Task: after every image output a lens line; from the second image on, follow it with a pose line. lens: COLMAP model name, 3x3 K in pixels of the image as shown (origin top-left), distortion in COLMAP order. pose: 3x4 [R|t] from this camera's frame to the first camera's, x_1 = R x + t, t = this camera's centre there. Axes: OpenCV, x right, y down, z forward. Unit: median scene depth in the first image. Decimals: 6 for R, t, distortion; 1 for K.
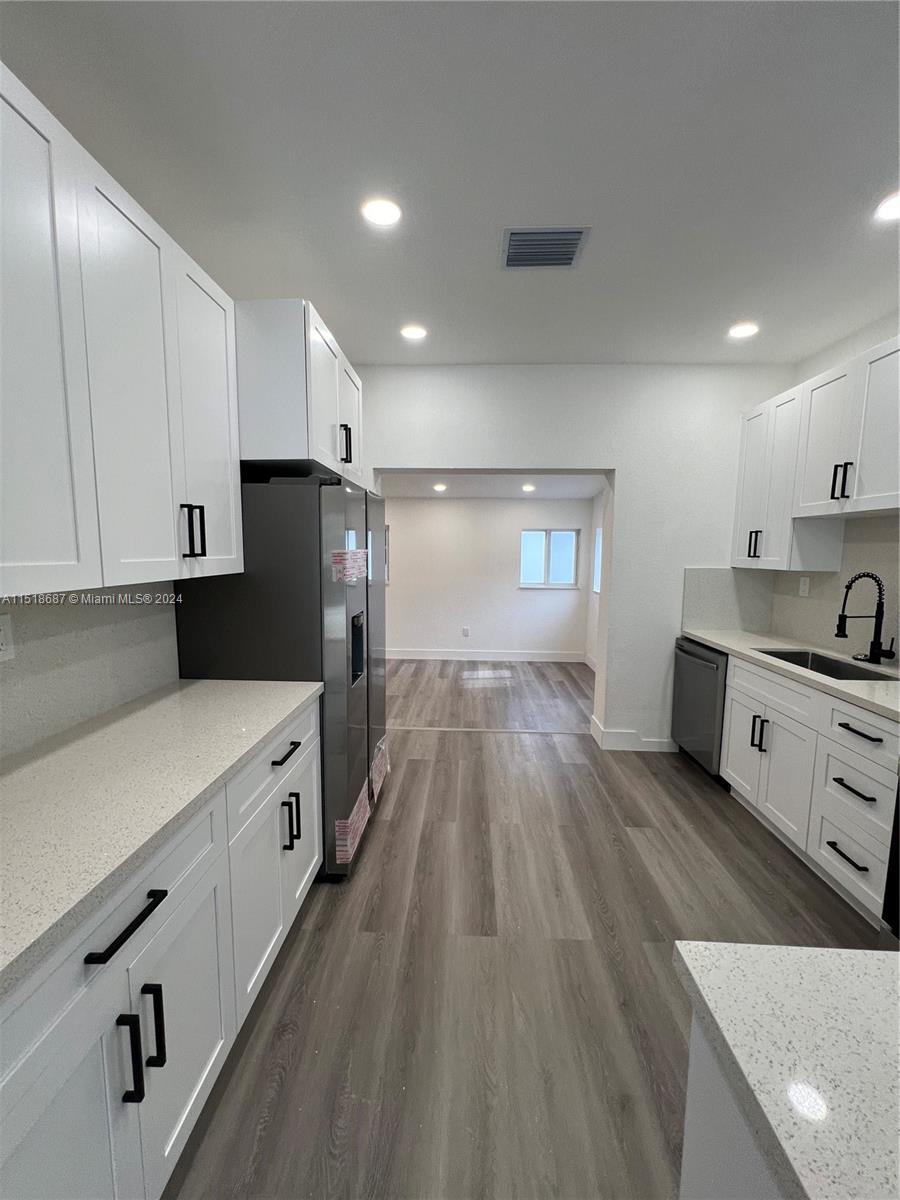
lens RADIAL K [[478.4, 0, 449.5], [0, 478.4, 600.5], [0, 0, 1]] dist [-0.001325, 0.001068]
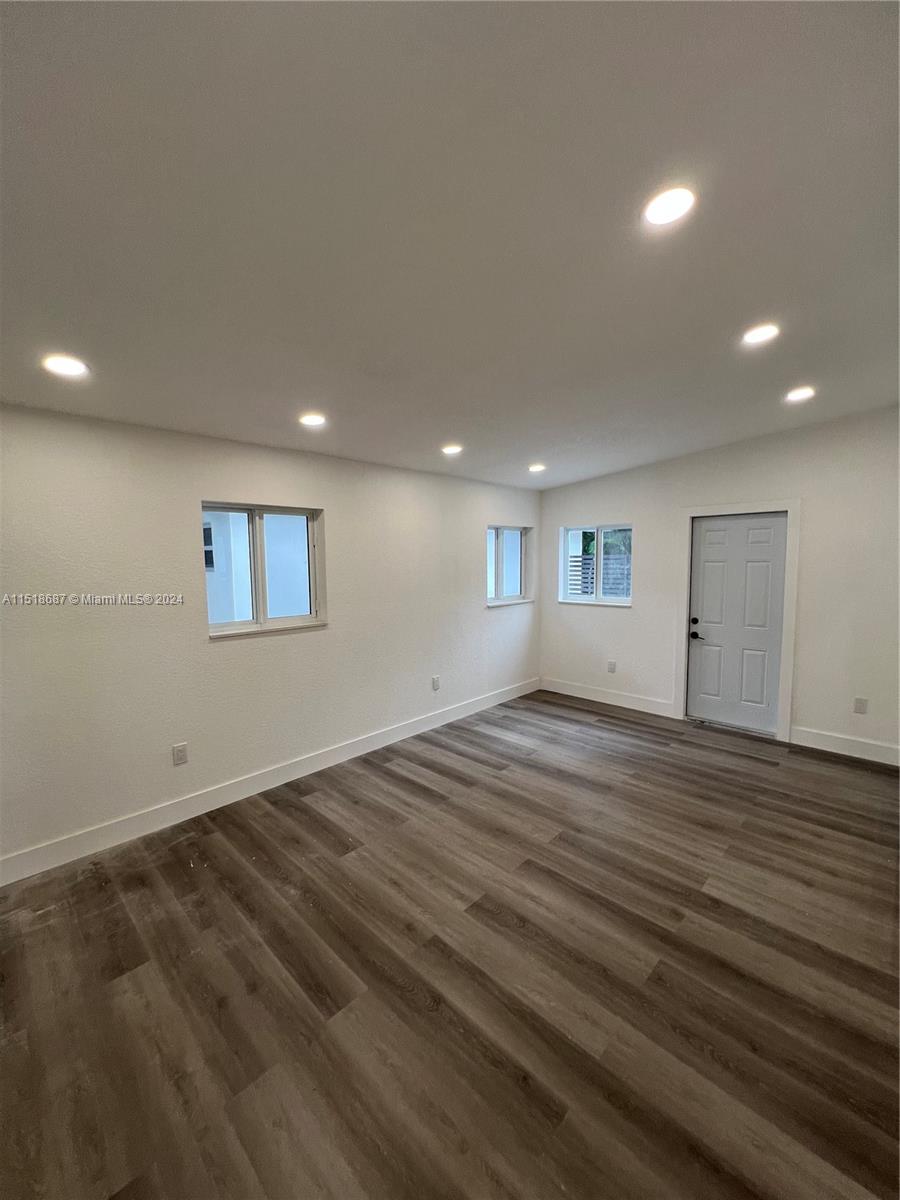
lens RADIAL K [[479.8, 0, 449.2], [0, 479.8, 590.5], [0, 0, 1]] dist [0.001583, 0.000252]
pose [[0.664091, -0.070594, 0.744311, -1.072024], [0.098505, 0.995115, 0.006493, -0.152108], [-0.741134, 0.069007, 0.667801, 1.387188]]
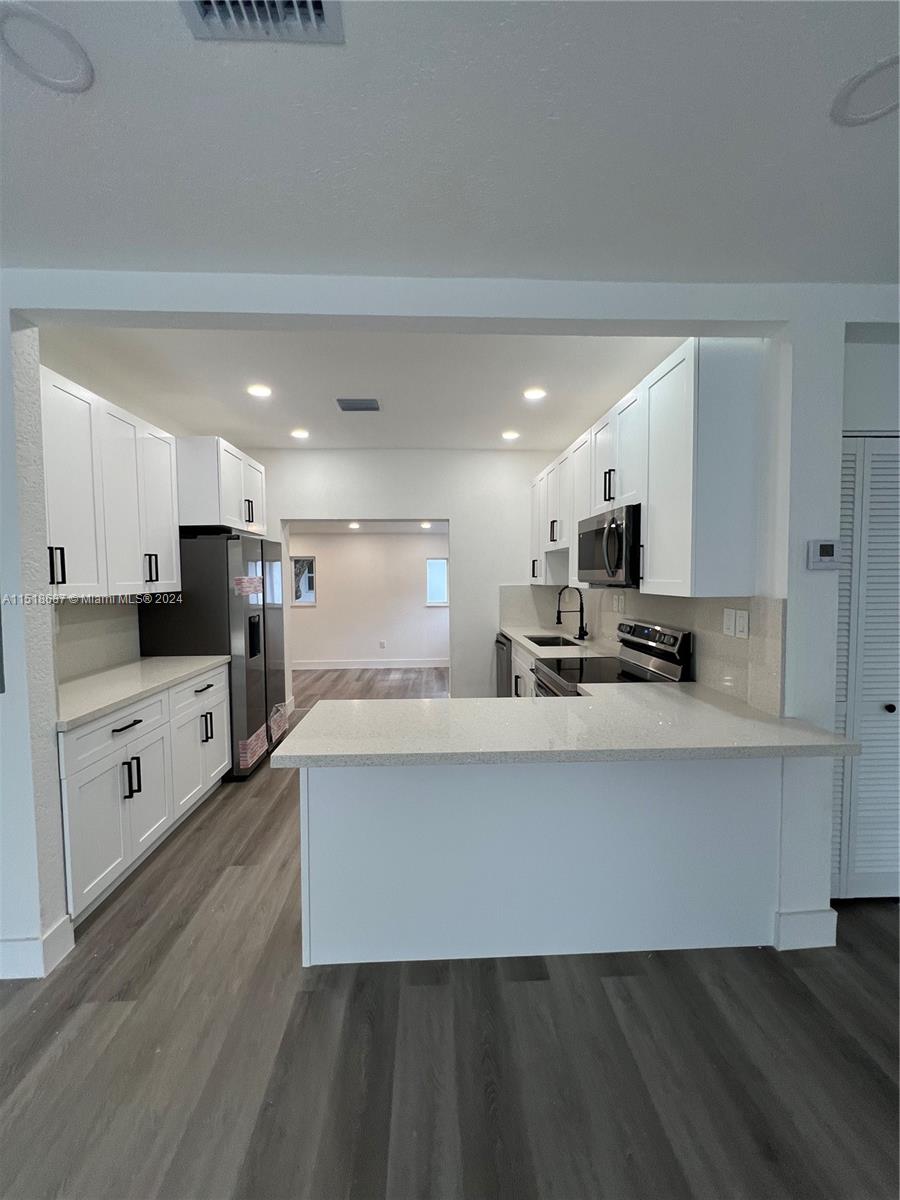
lens RADIAL K [[479.2, 0, 447.7], [0, 479.2, 599.8], [0, 0, 1]] dist [0.000257, 0.000046]
pose [[0.996367, -0.021698, 0.082356, 0.253830], [0.026233, 0.998175, -0.054383, 0.061282], [-0.081025, 0.056346, 0.995118, -0.523906]]
